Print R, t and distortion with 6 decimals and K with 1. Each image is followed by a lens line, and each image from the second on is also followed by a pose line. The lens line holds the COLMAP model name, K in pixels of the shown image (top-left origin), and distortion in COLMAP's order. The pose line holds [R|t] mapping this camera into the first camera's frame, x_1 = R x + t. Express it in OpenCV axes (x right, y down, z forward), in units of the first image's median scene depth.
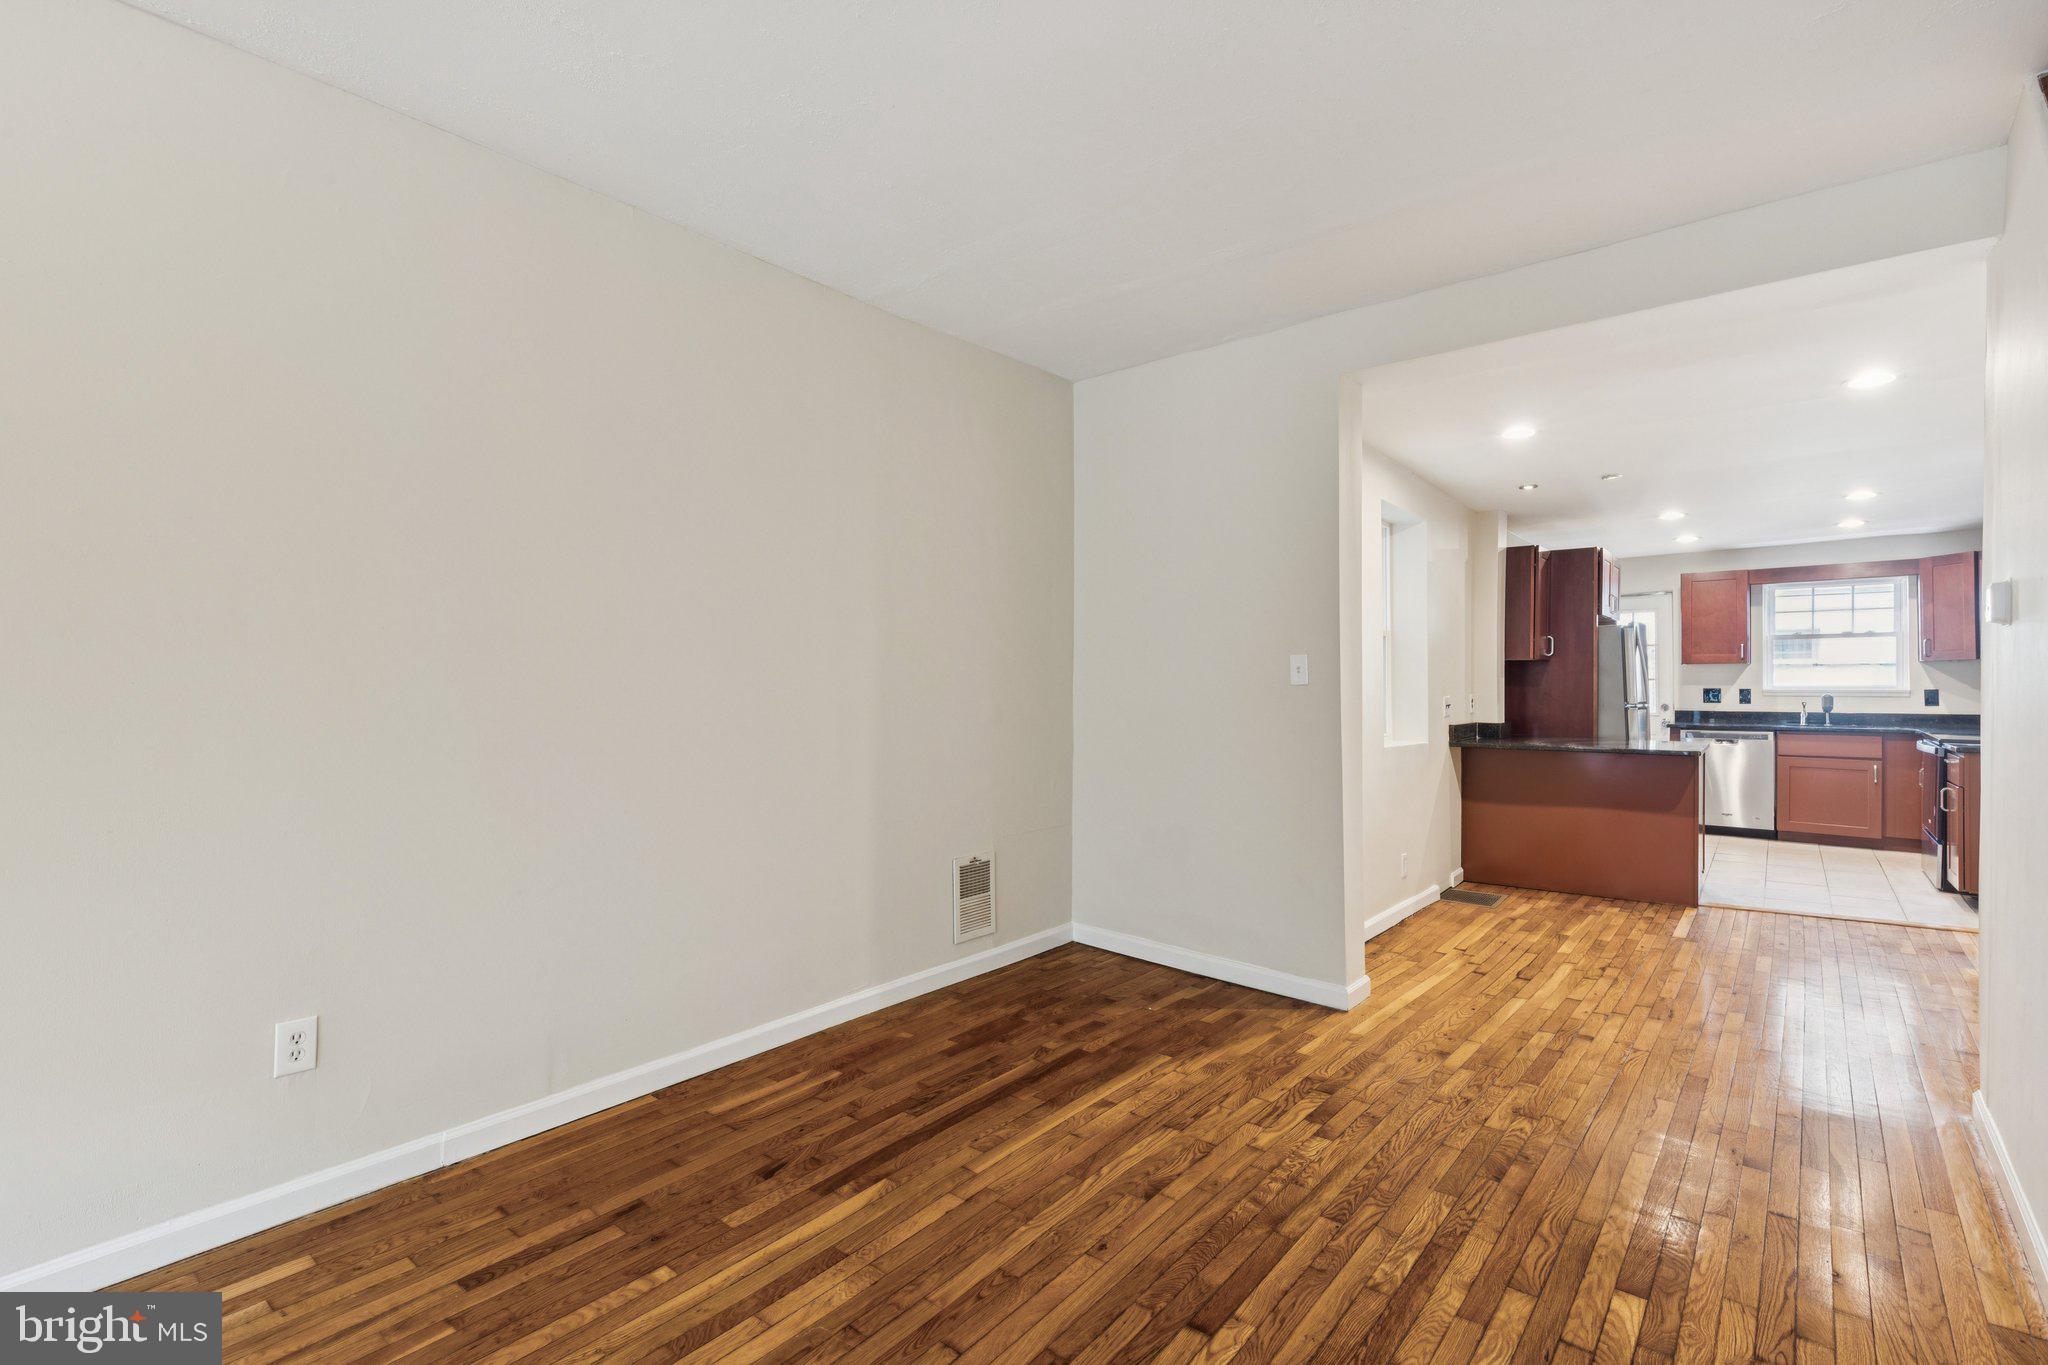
lens RADIAL K [[951.3, 0, 1024.0], [0, 951.3, 682.5], [0, 0, 1]] dist [0.007486, 0.000149]
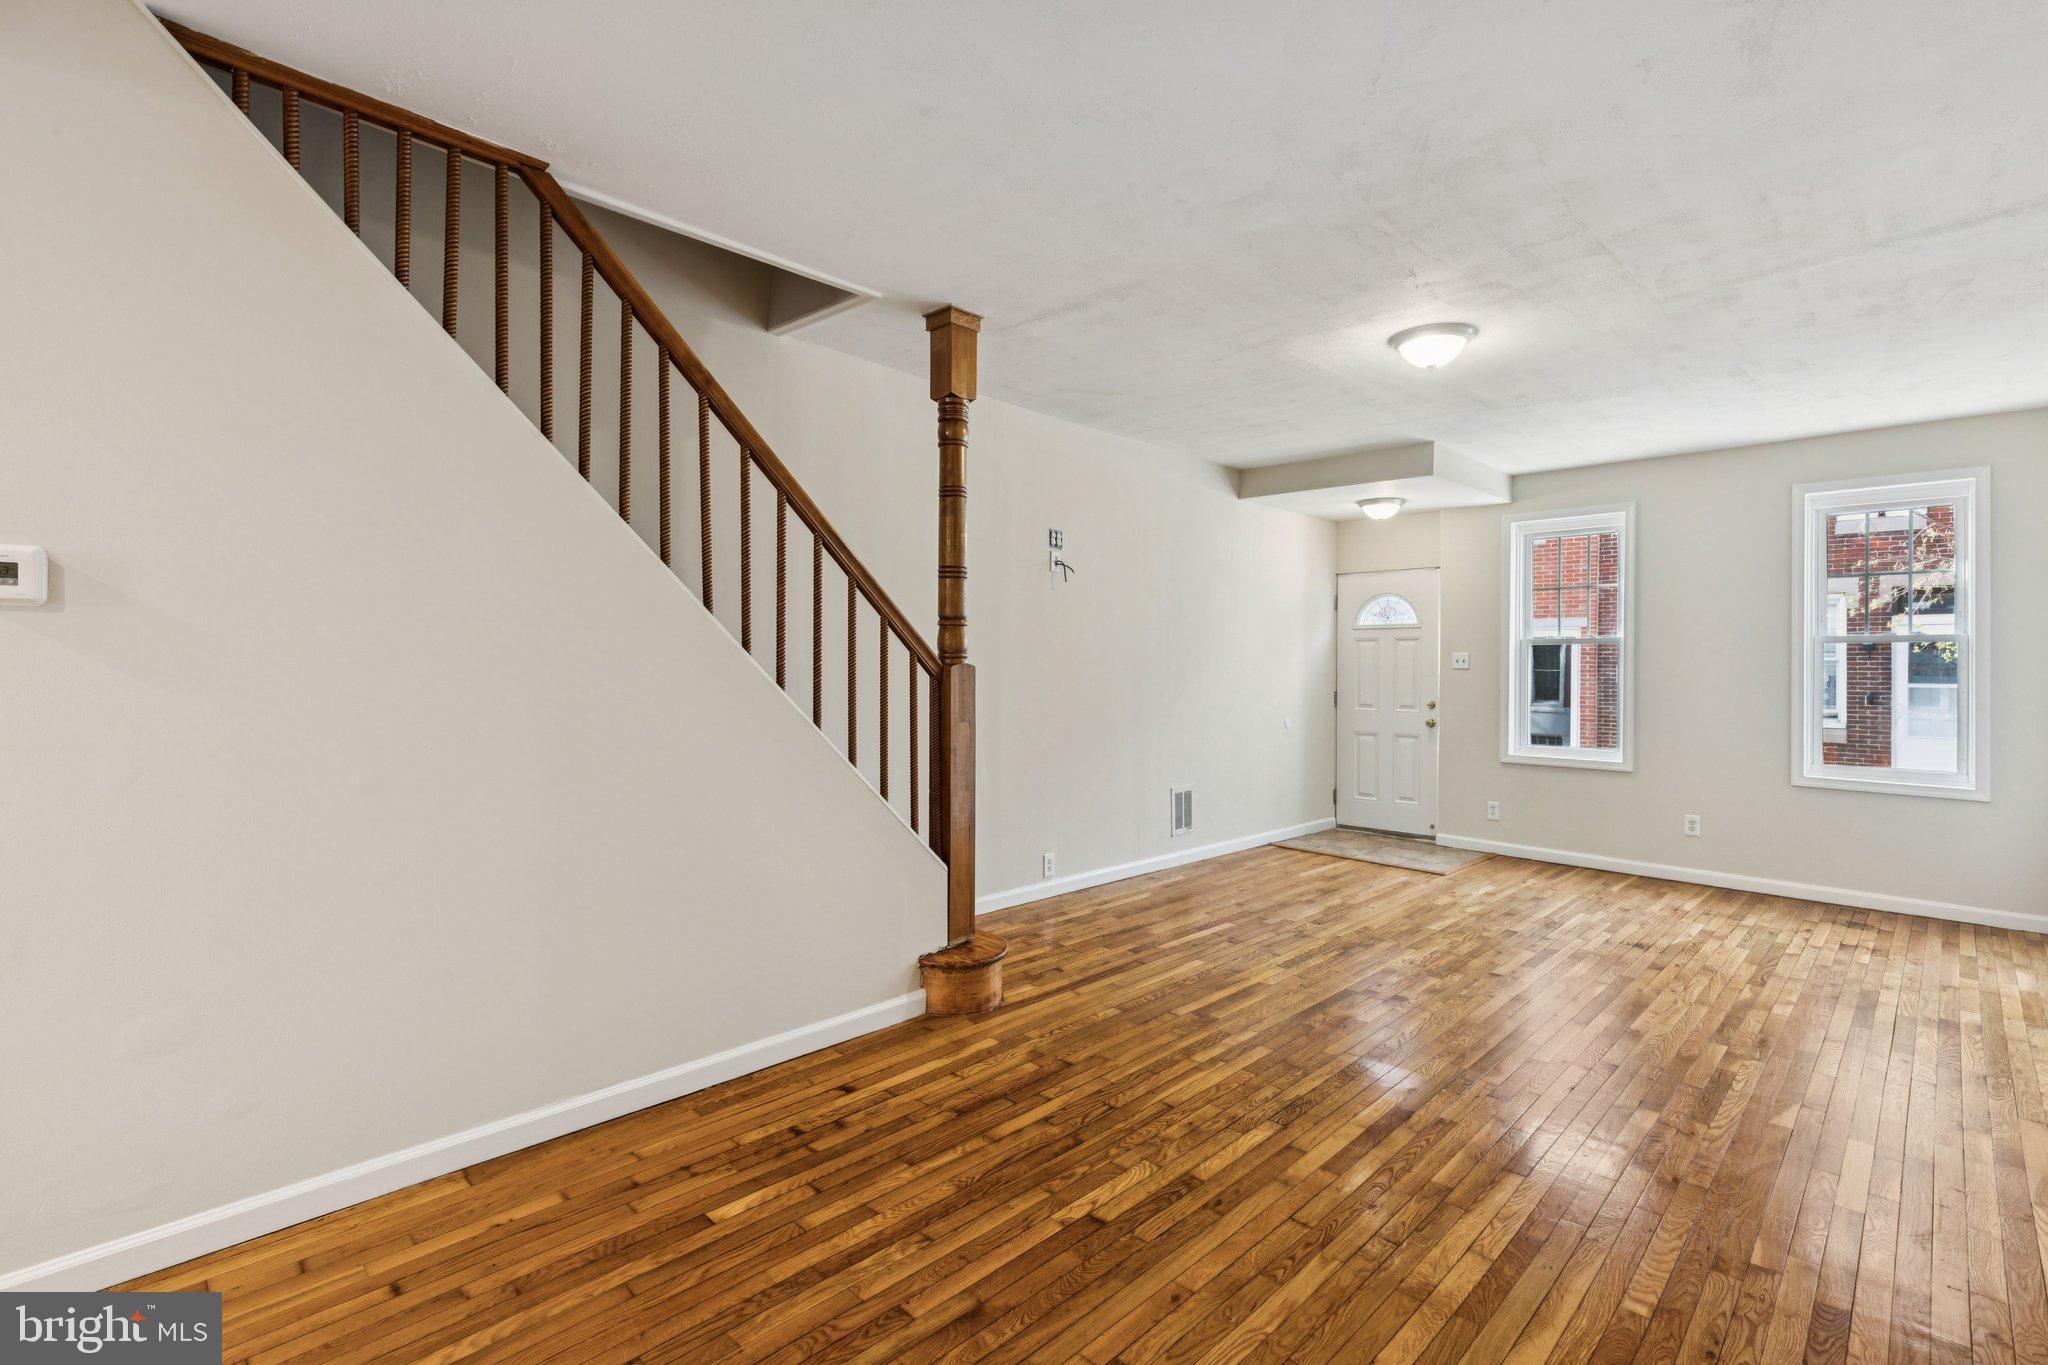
lens RADIAL K [[930.6, 0, 1024.6], [0, 930.6, 665.4], [0, 0, 1]] dist [0.004191, 0.000616]
pose [[-0.995828, -0.008900, 0.090811, 0.047526], [-0.008878, 0.999960, 0.000650, -0.007691], [-0.090813, -0.000159, -0.995868, 0.598990]]
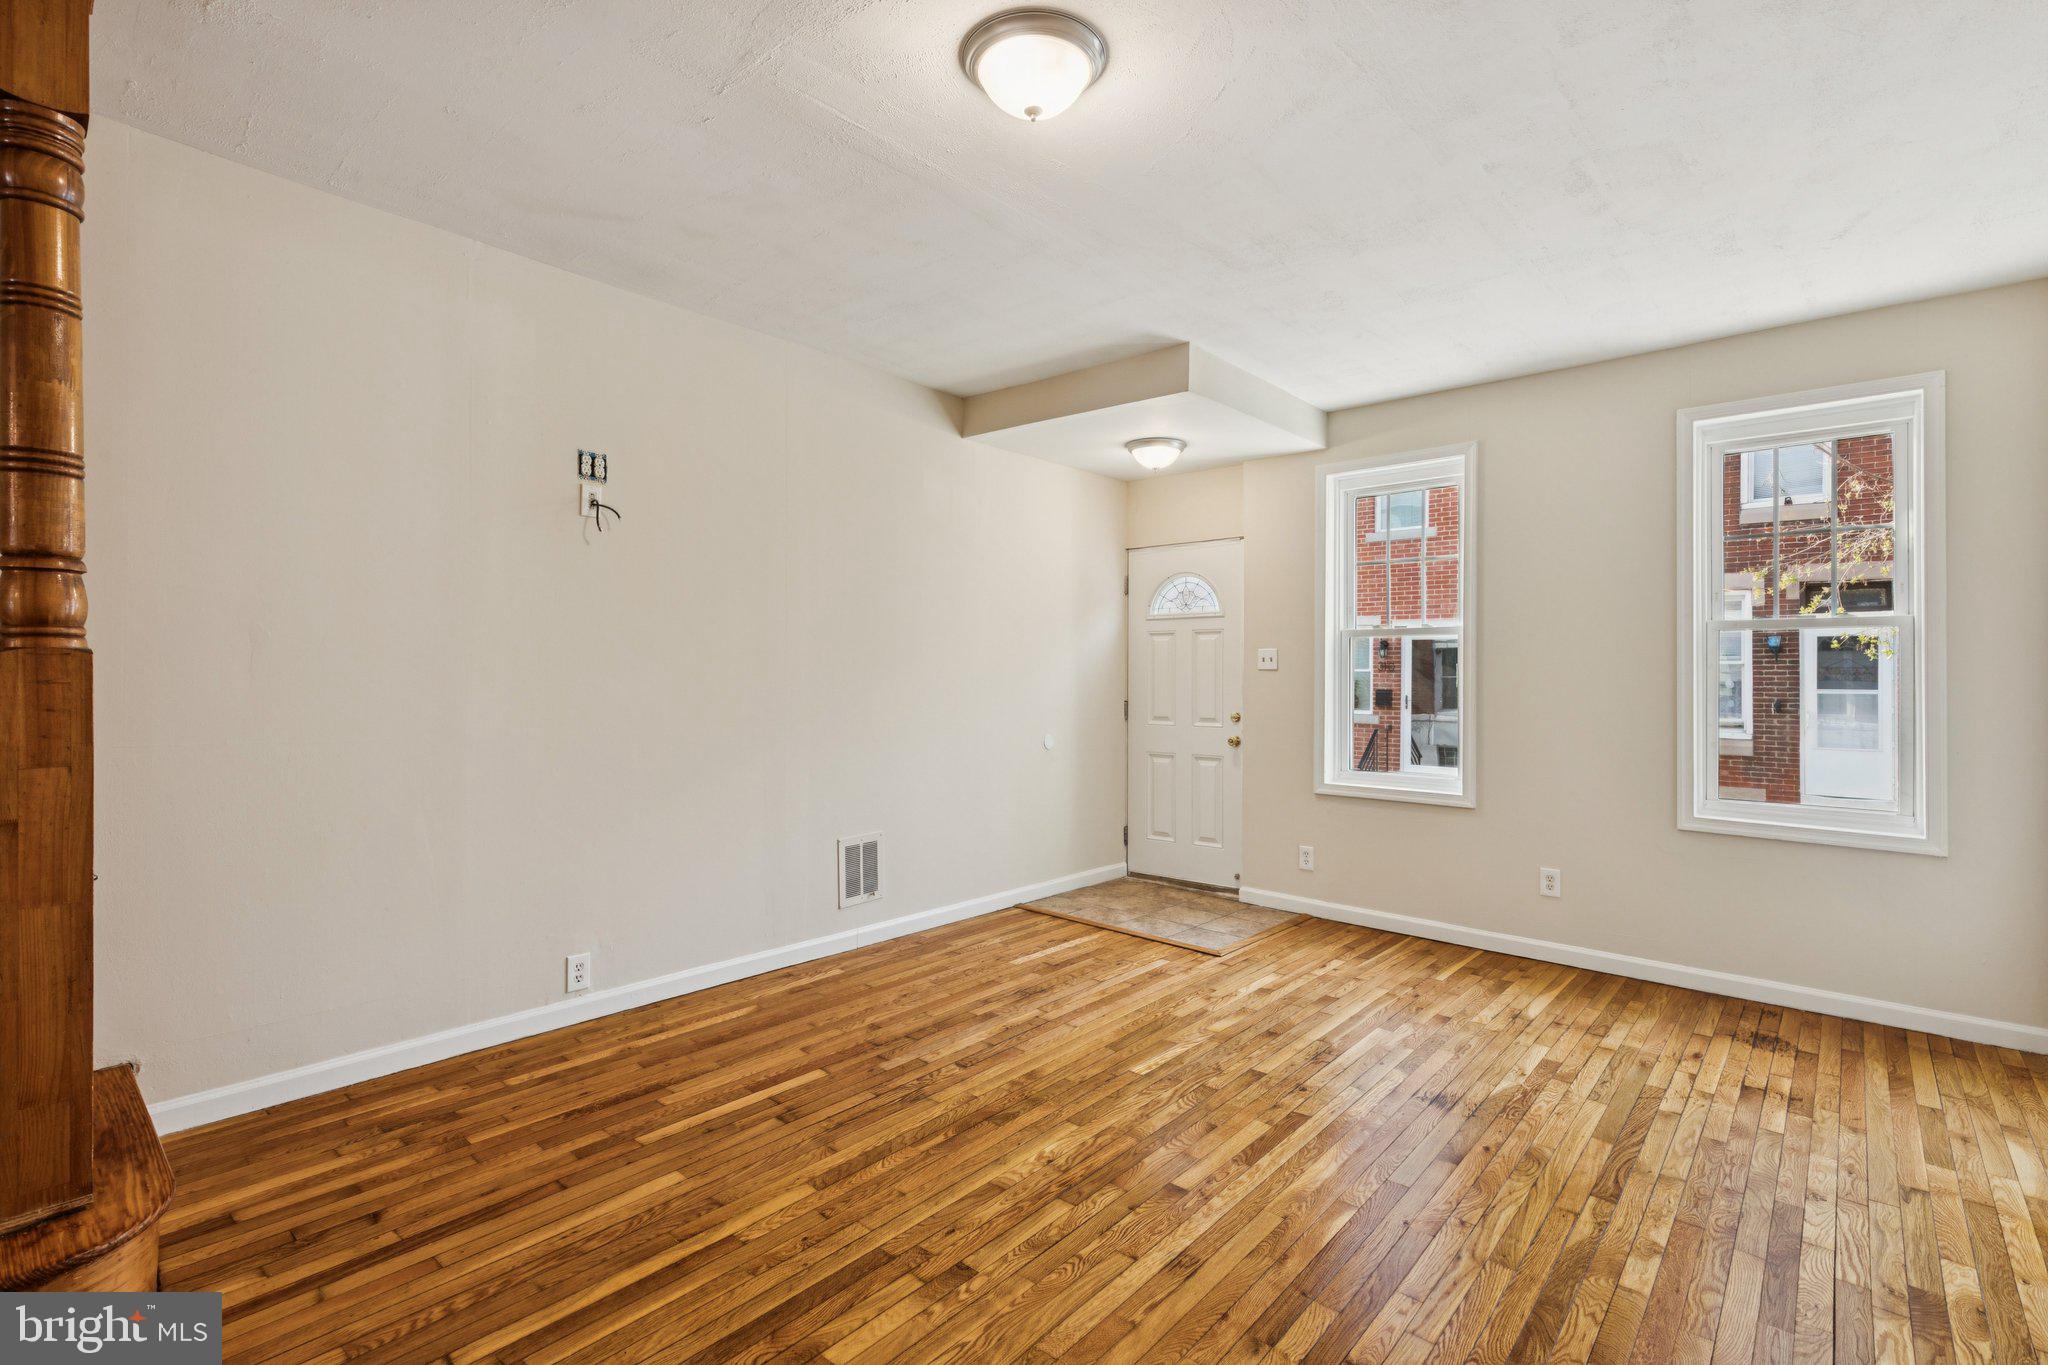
lens RADIAL K [[939.4, 0, 1028.6], [0, 939.4, 670.6], [0, 0, 1]] dist [0.010605, -0.000692]
pose [[-0.999689, -0.007199, 0.023861, -0.150932], [-0.007305, 0.999964, -0.004332, -0.002199], [-0.023829, -0.004505, -0.999706, 0.330926]]
